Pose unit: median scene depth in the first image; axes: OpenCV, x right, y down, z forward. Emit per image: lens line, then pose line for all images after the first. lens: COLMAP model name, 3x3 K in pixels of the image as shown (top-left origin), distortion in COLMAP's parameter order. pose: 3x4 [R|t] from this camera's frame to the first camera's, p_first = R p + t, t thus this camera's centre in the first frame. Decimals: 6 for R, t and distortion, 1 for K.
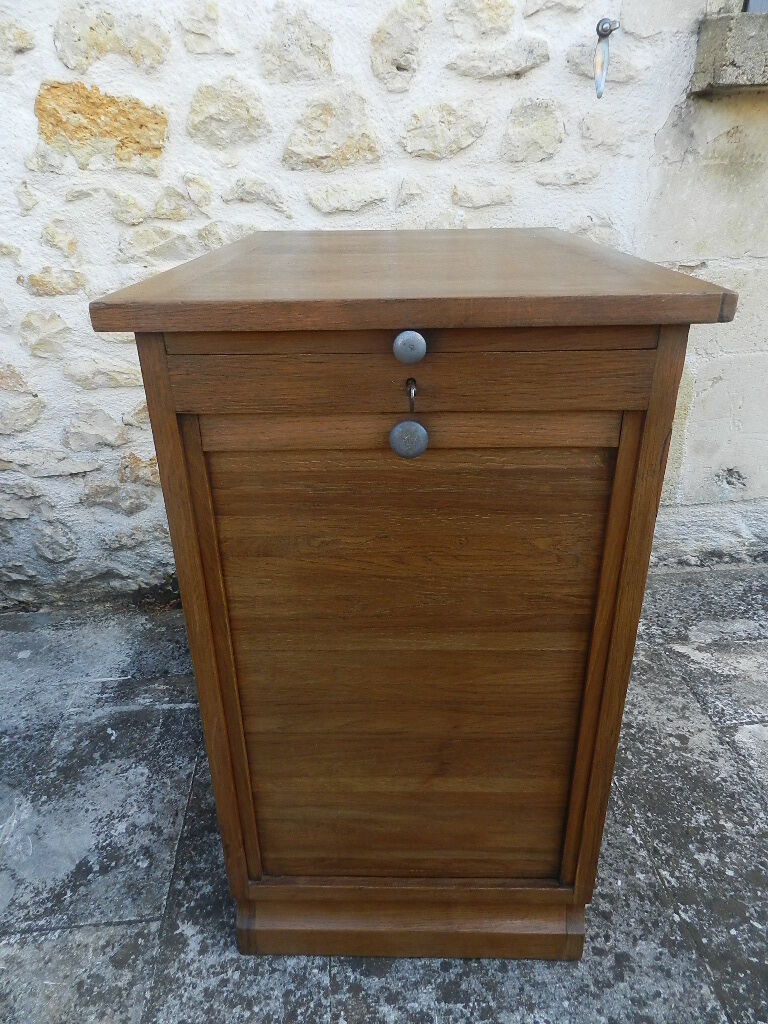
lens RADIAL K [[700.3, 0, 380.3], [0, 700.3, 513.4], [0, 0, 1]] dist [0.032201, -0.012295]
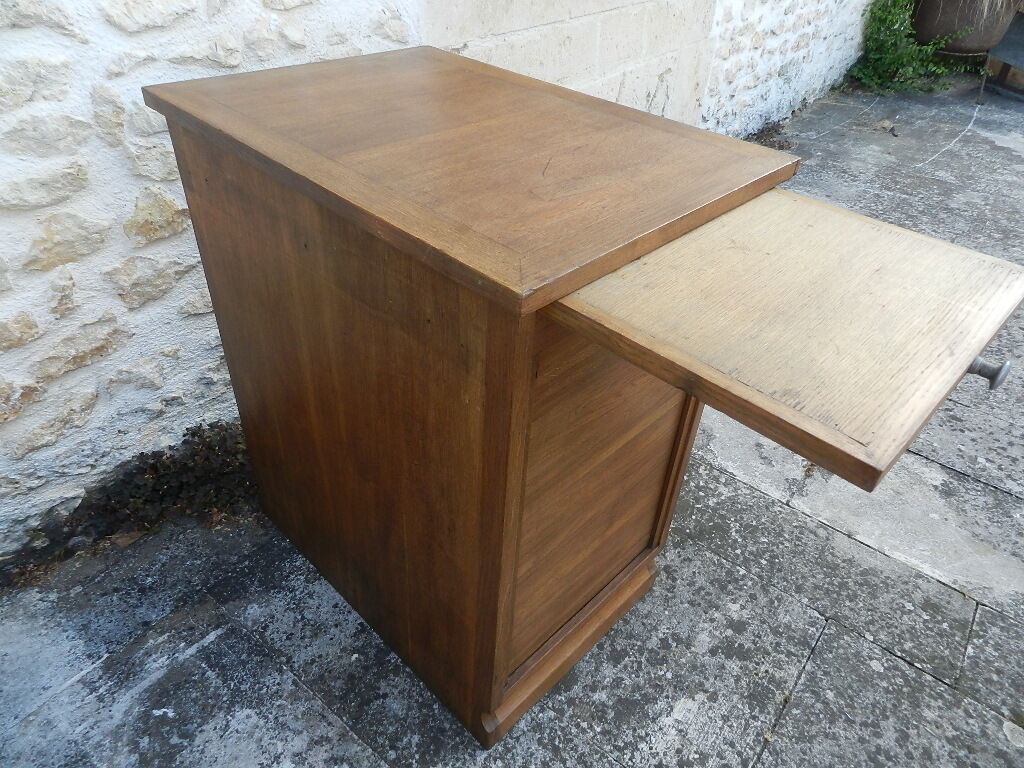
lens RADIAL K [[700.3, 0, 515.2], [0, 700.3, 382.6], [0, 0, 1]] dist [0.032201, -0.012295]
pose [[0.677046, -0.402394, 0.616188, -0.540913], [0.261699, 0.914194, 0.309457, -0.244725], [-0.687839, -0.048261, 0.724258, 0.121424]]
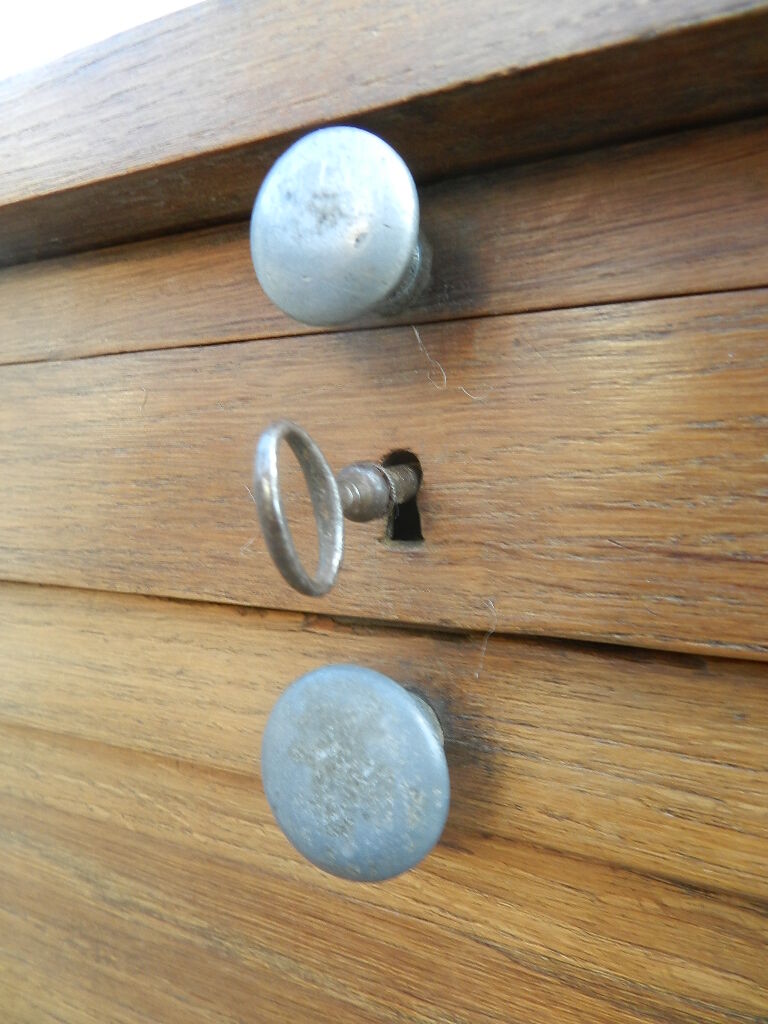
lens RADIAL K [[700.3, 0, 384.3], [0, 700.3, 513.2], [0, 0, 1]] dist [0.032201, -0.012295]
pose [[0.901344, 0.041377, -0.431122, 0.171217], [-0.207652, 0.914840, -0.346335, -0.145920], [0.380077, 0.401691, 0.833178, 1.144172]]
